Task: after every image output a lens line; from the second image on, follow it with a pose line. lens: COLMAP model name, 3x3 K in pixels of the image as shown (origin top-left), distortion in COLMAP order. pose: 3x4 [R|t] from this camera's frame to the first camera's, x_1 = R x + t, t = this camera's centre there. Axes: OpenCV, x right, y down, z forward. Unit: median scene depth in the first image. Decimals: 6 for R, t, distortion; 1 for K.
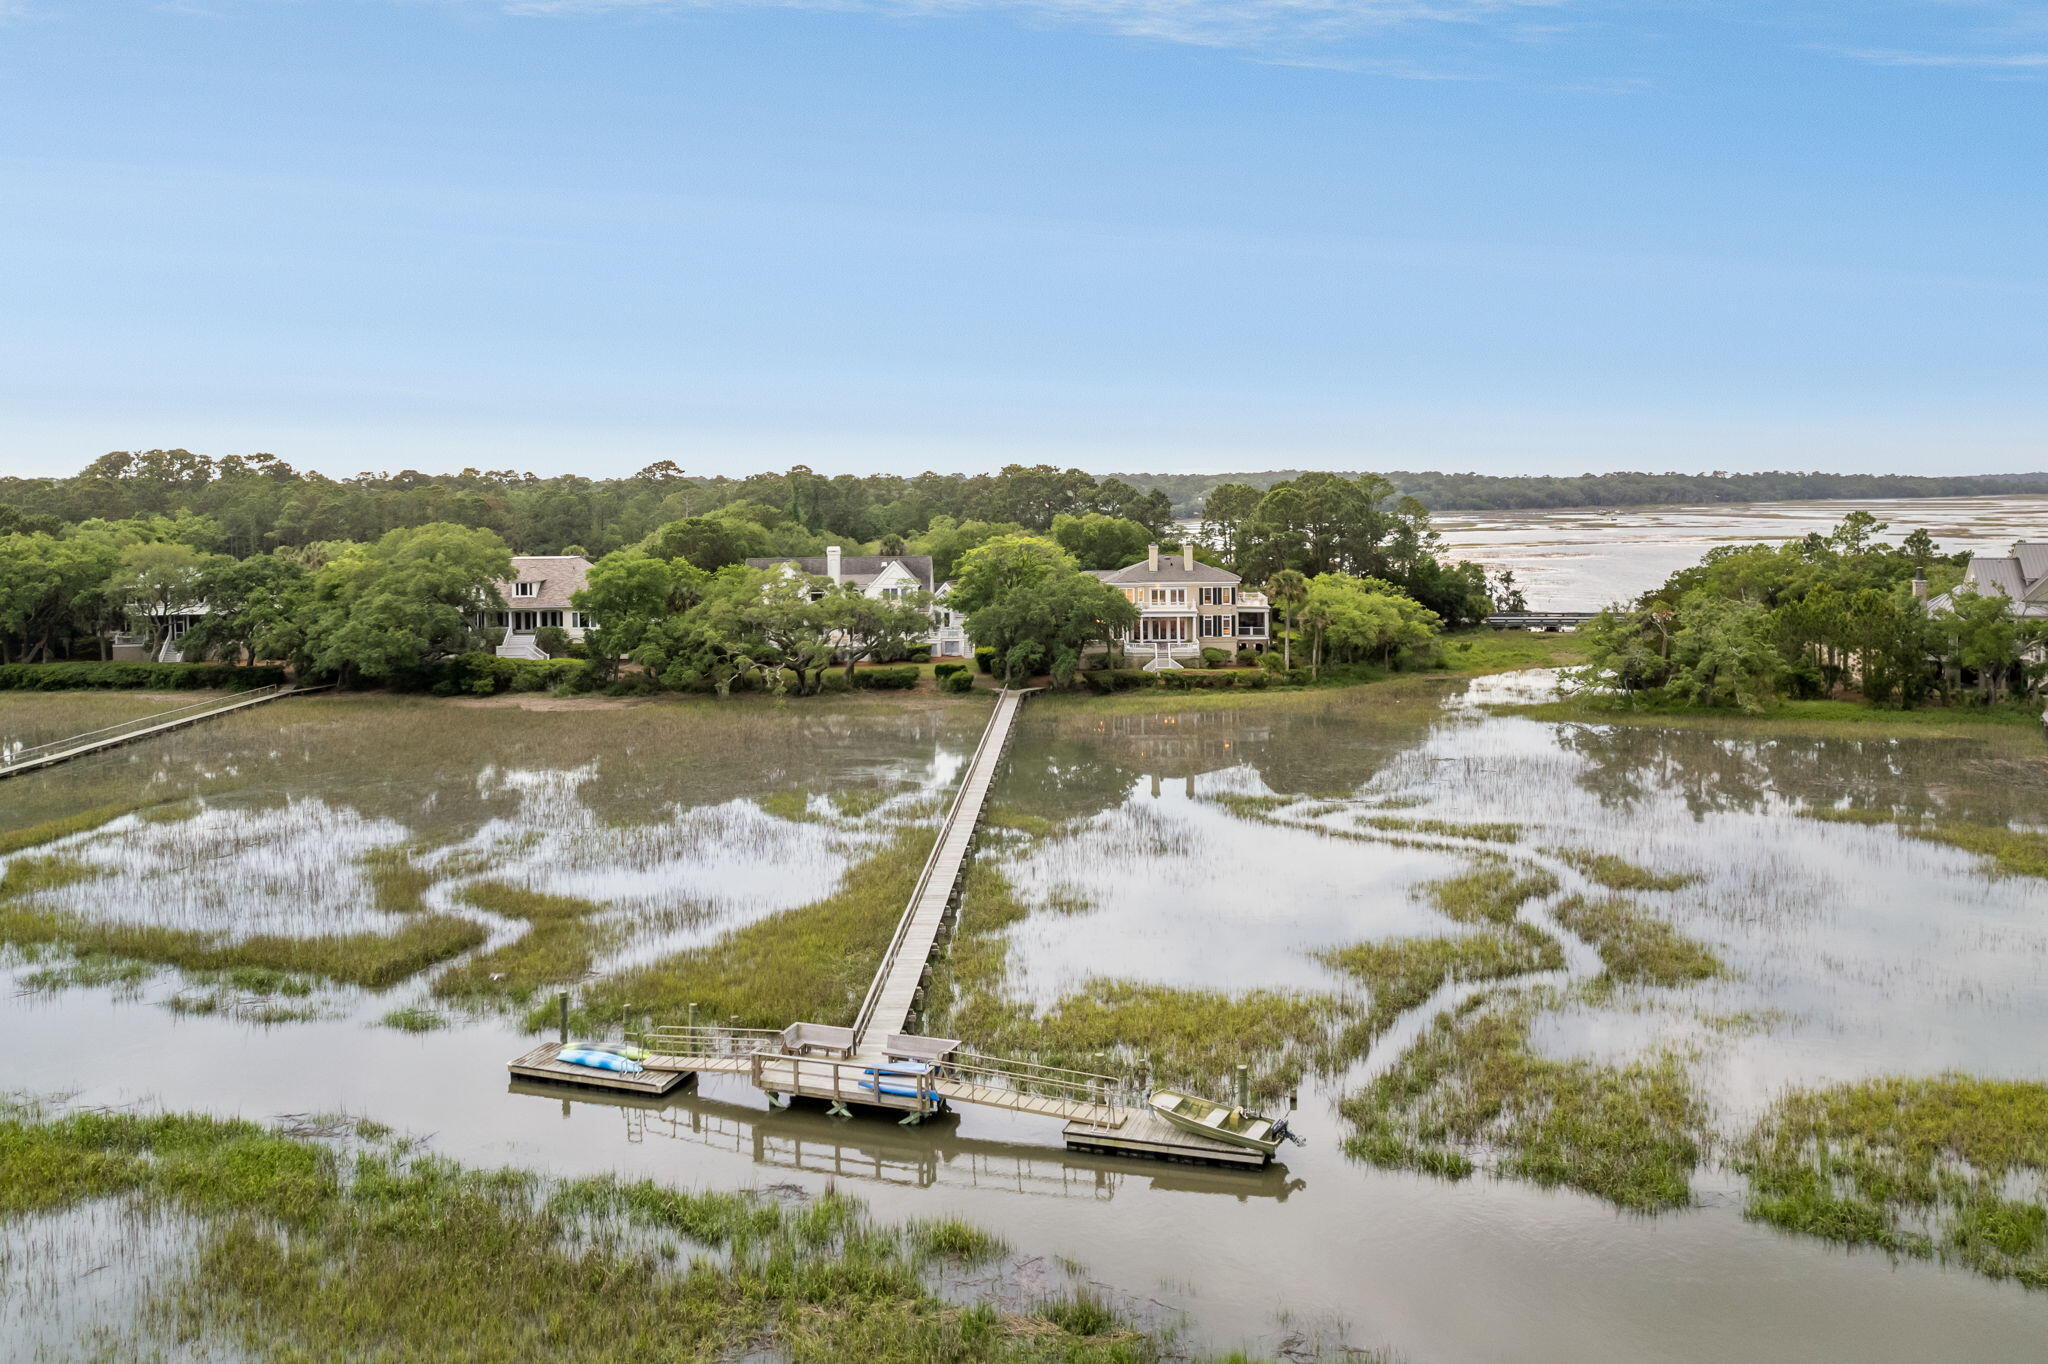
lens RADIAL K [[1492.3, 0, 1050.3], [0, 1492.3, 648.8], [0, 0, 1]] dist [-0.067913, 0.038025]
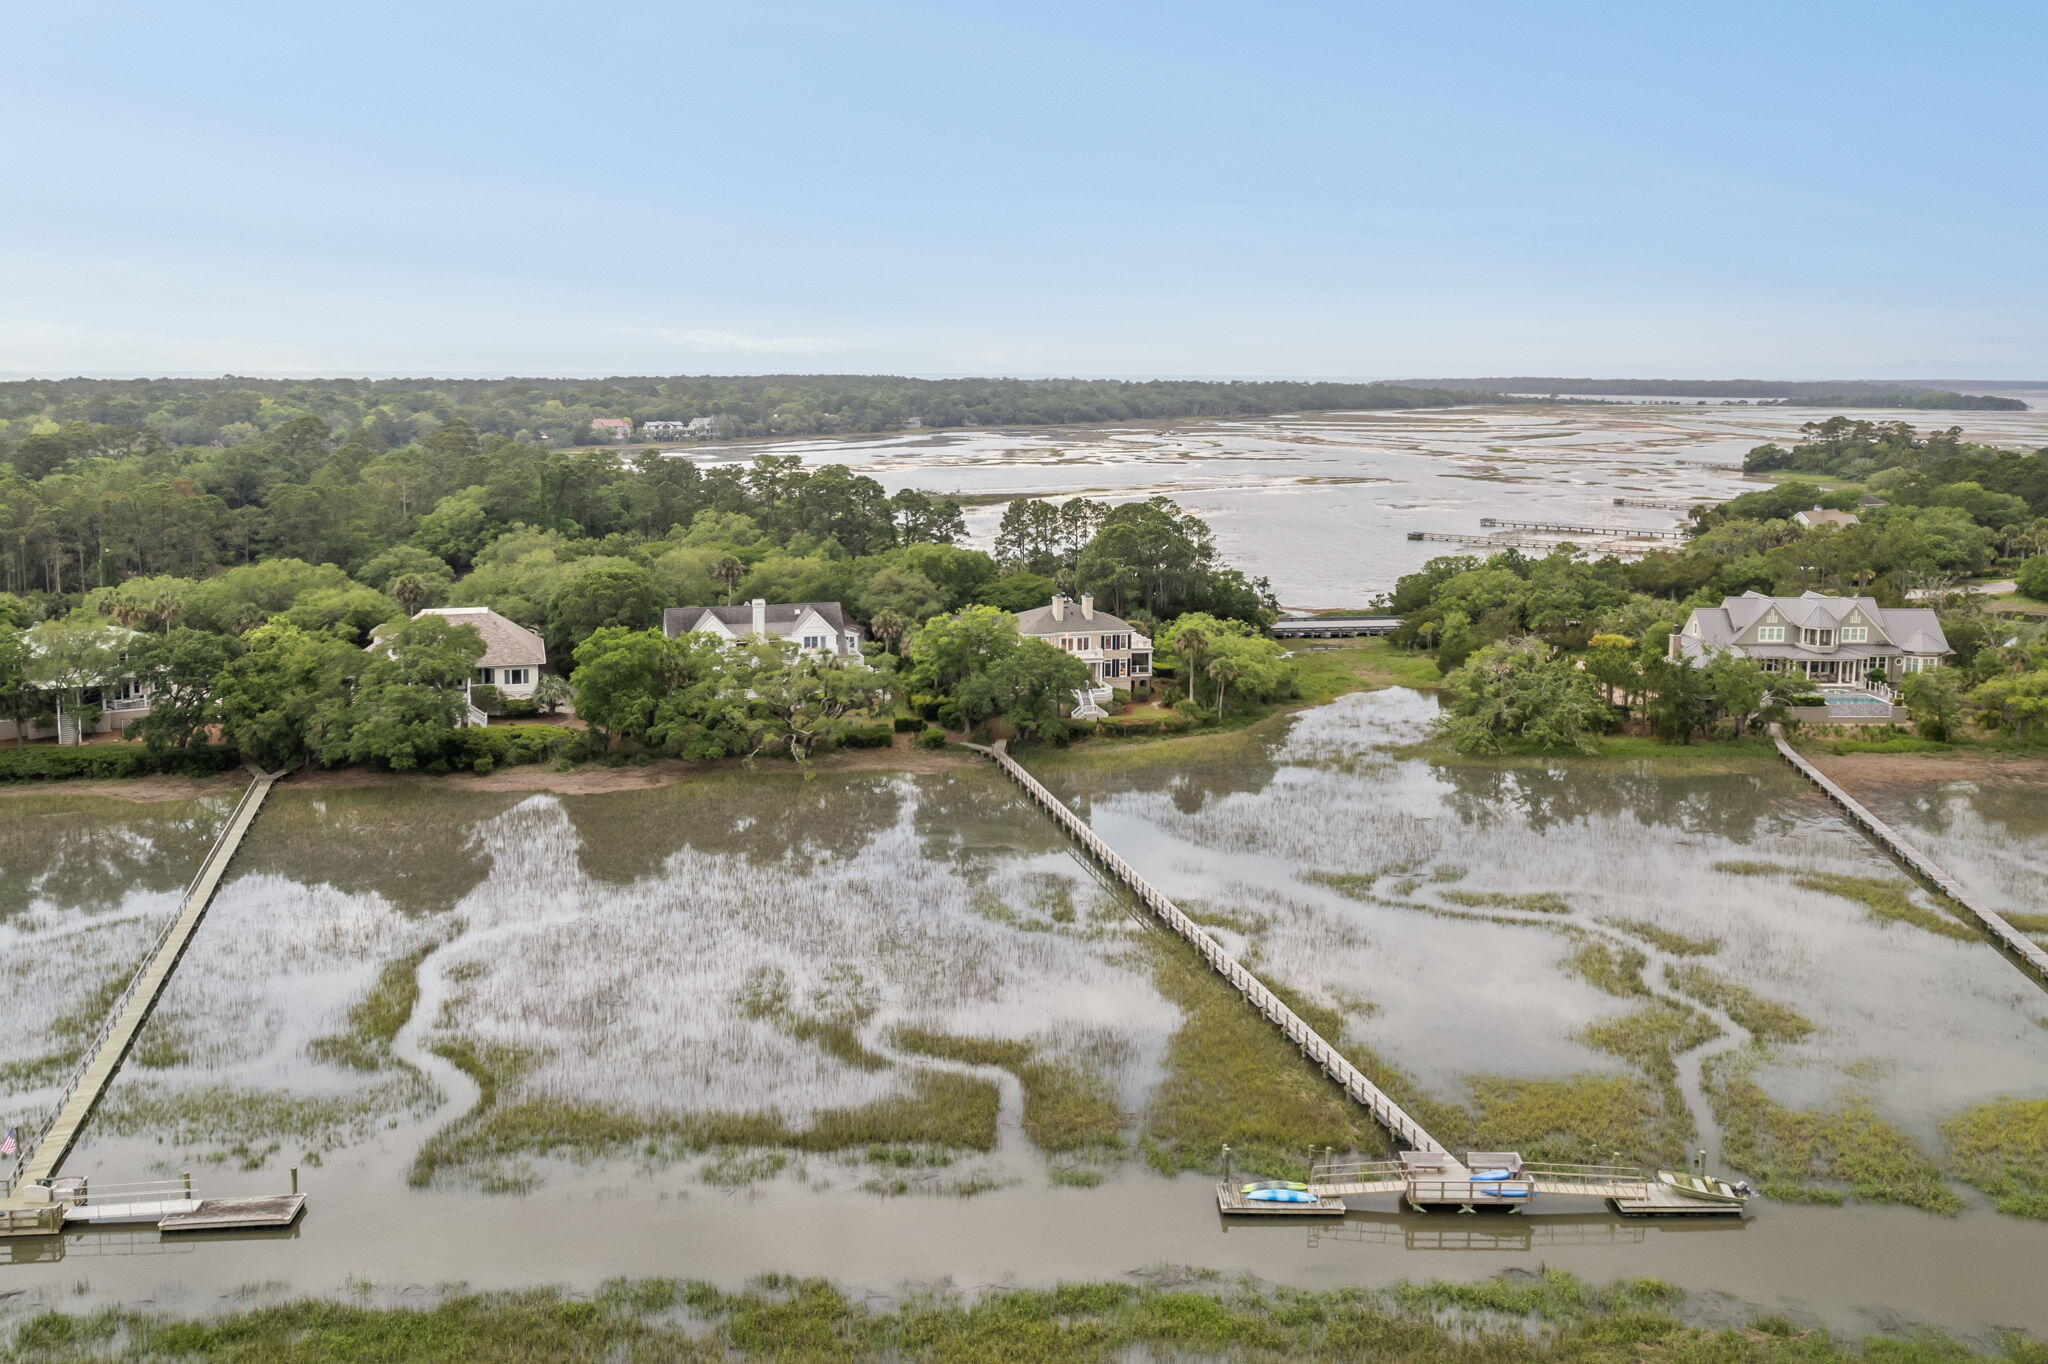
lens RADIAL K [[1505.4, 0, 1024.0], [0, 1505.4, 682.0], [0, 0, 1]] dist [-0.048395, -0.000524]
pose [[0.957198, -0.036597, 0.287110, -0.314980], [0.010971, 0.995849, 0.090361, -0.119754], [-0.289226, -0.083343, 0.953626, -0.096404]]
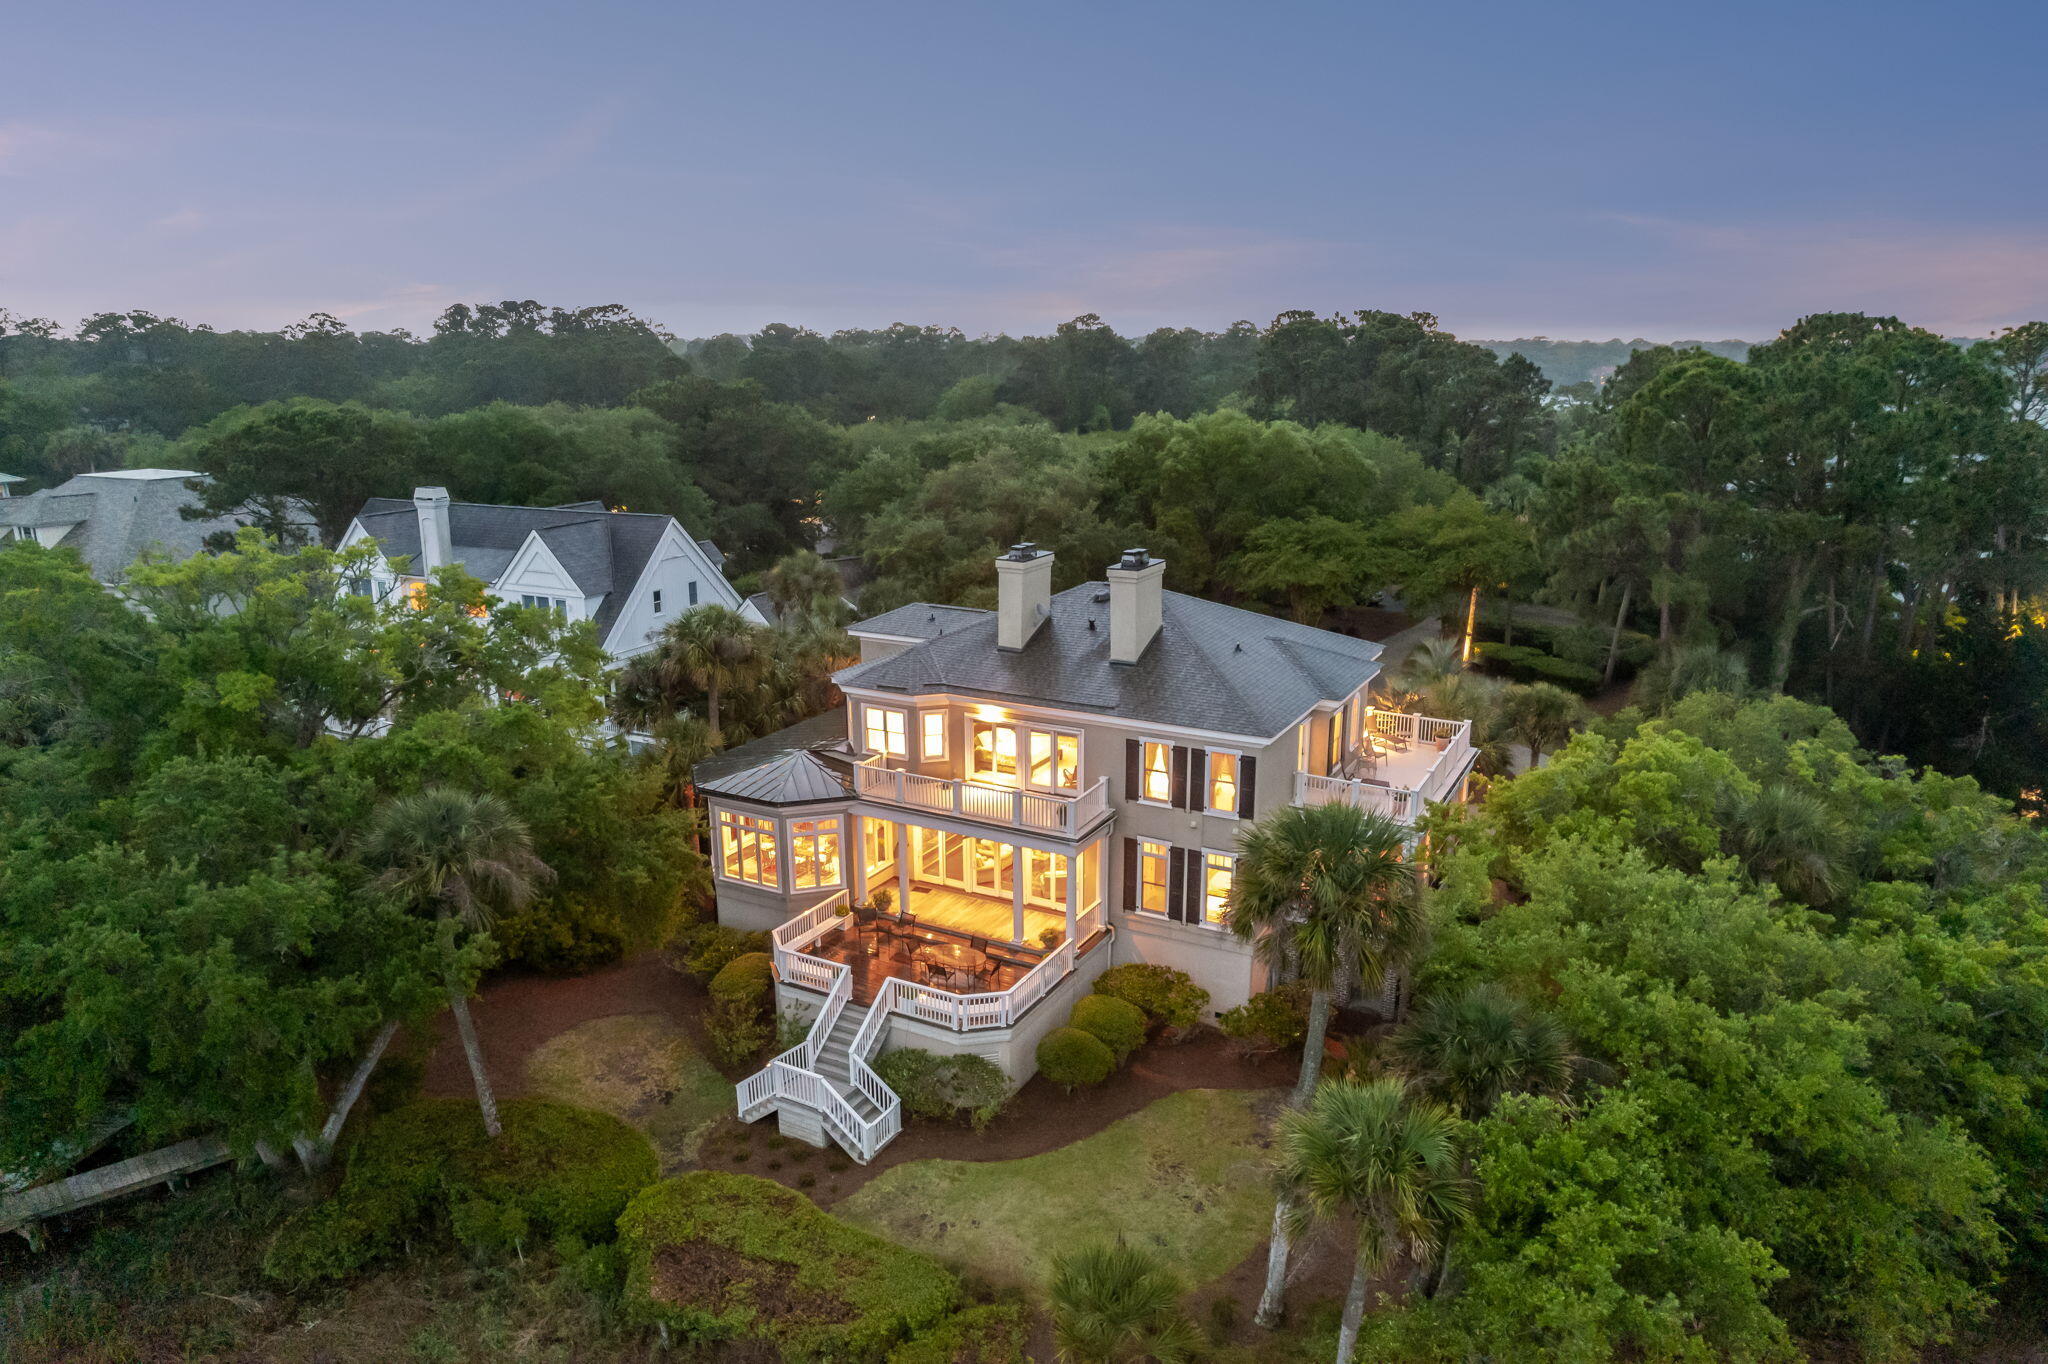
lens RADIAL K [[1273.2, 0, 1024.0], [0, 1273.2, 682.0], [0, 0, 1]] dist [-0.083440, 0.061398]
pose [[0.892981, 0.122043, -0.433232, 0.195519], [-0.055409, 0.985024, 0.163274, -0.093625], [0.446670, -0.121795, 0.886370, 0.859916]]
